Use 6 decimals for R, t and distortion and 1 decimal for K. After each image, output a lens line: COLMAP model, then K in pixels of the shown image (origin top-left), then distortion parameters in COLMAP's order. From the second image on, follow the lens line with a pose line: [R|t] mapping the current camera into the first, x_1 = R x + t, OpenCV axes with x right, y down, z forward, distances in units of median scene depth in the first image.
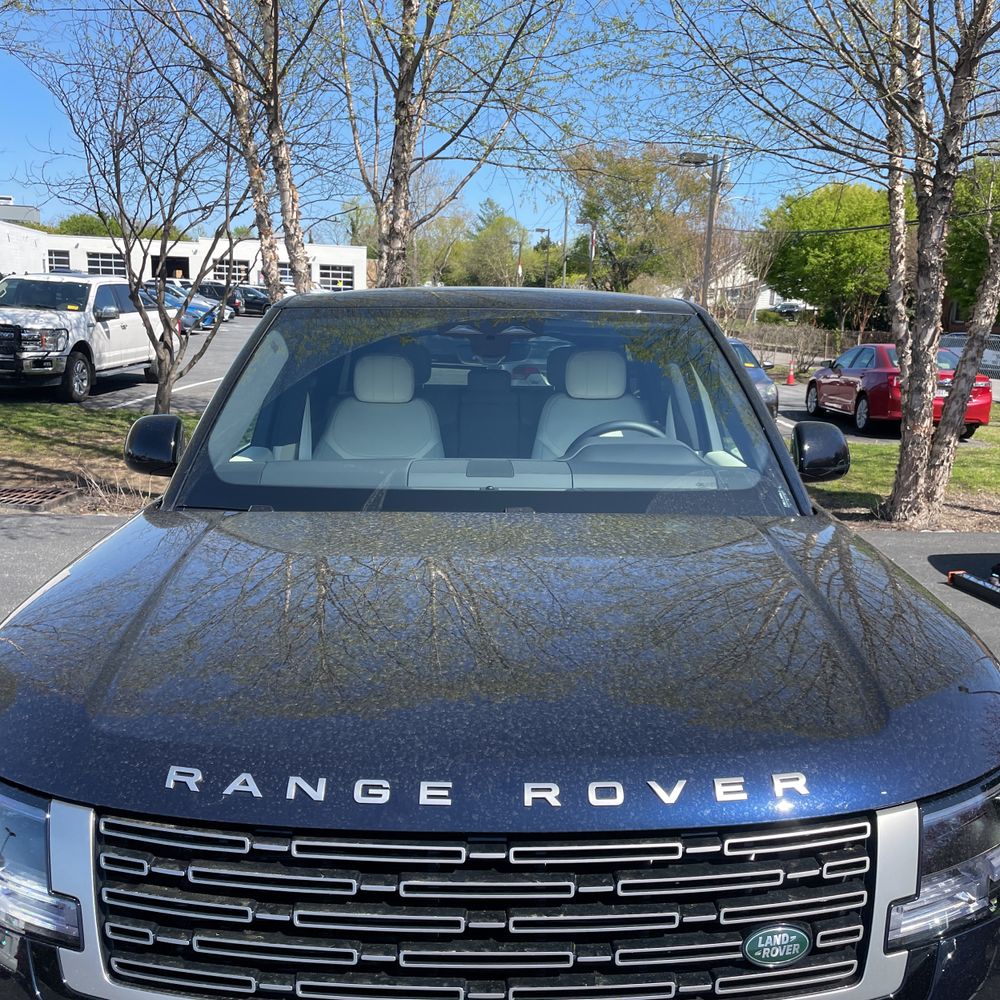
lens RADIAL K [[1026.3, 0, 504.5], [0, 1026.3, 501.9], [0, 0, 1]] dist [0.115975, -0.150203]
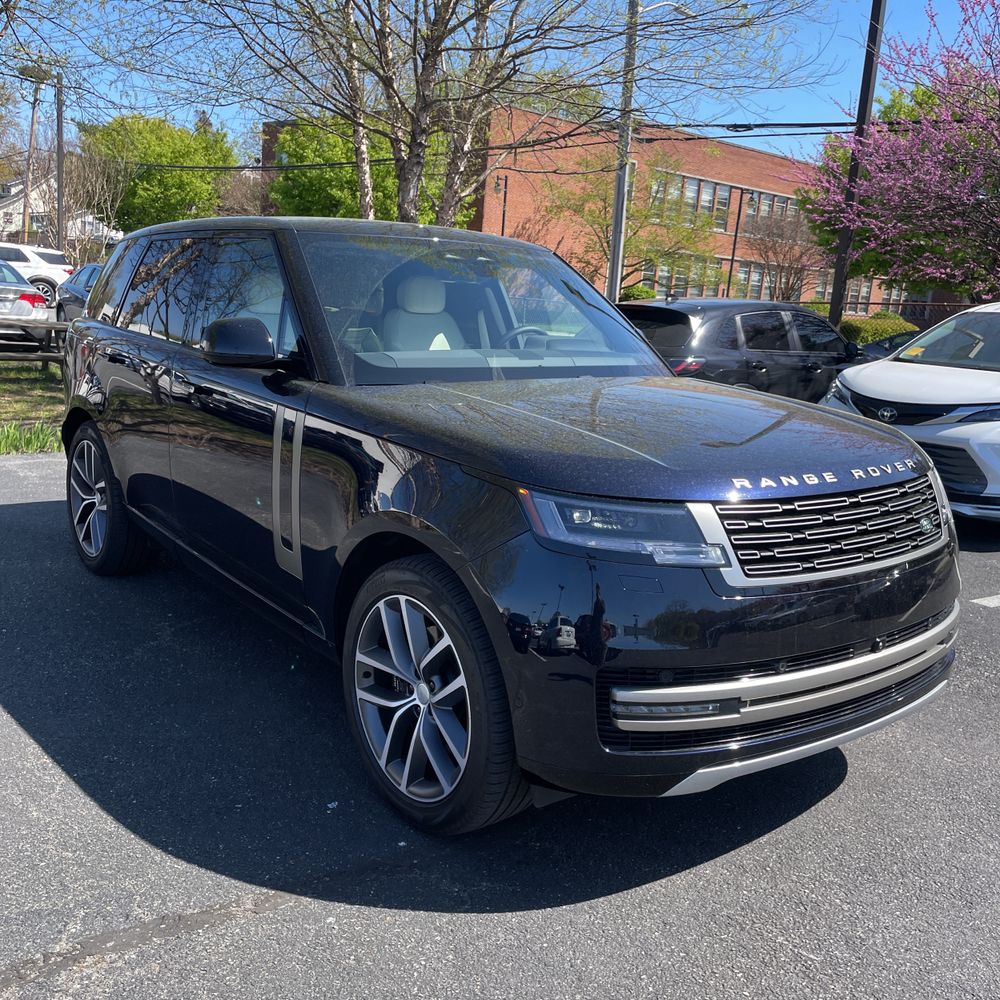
lens RADIAL K [[1076.5, 0, 499.4], [0, 1076.5, 475.2], [0, 0, 1]] dist [0.063077, -0.014952]
pose [[0.787211, -0.083756, 0.610969, -0.281516], [0.067932, 0.996482, 0.049077, 0.016758], [-0.612930, 0.002871, 0.790132, -0.051841]]
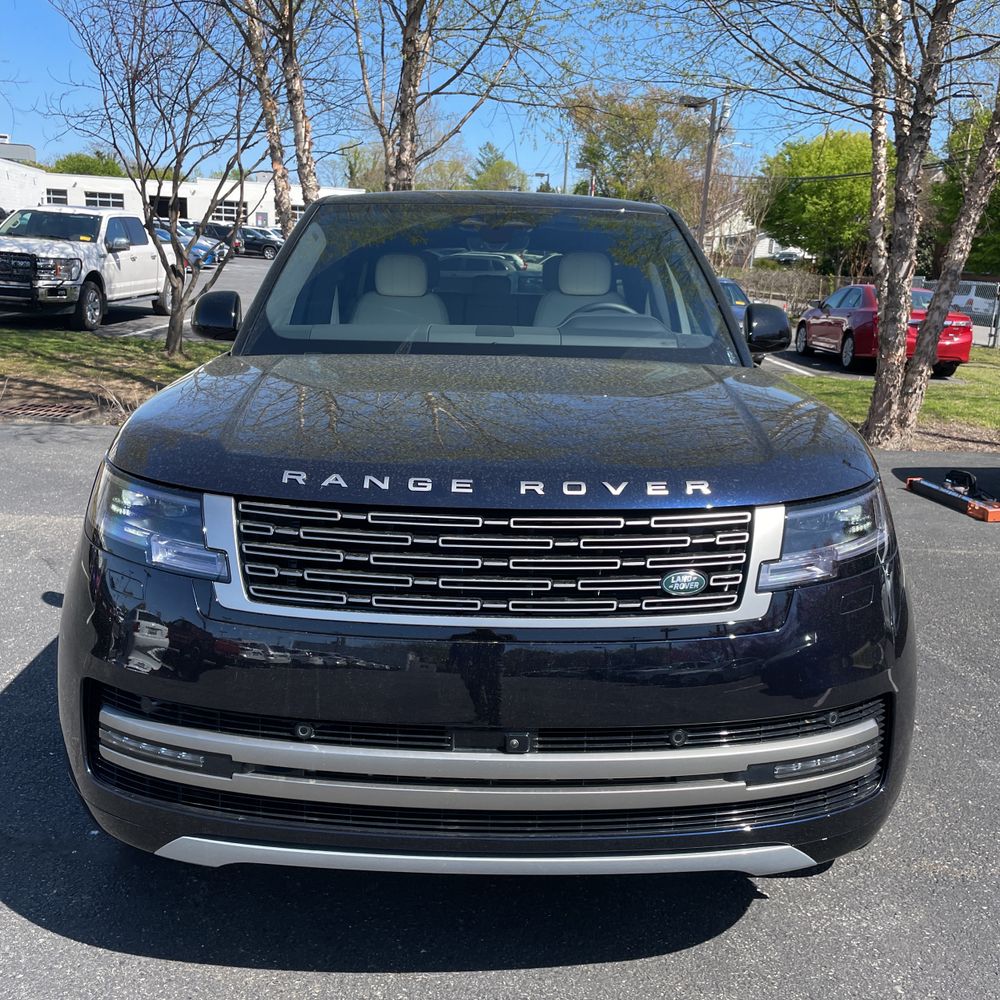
lens RADIAL K [[1038.0, 0, 503.8], [0, 1038.0, 486.9], [0, 0, 1]] dist [0.115675, -0.150456]
pose [[0.999928, 0.011417, 0.003713, -0.001553], [-0.011522, 0.999497, 0.029559, 0.033455], [-0.003373, -0.029600, 0.999556, -0.073029]]
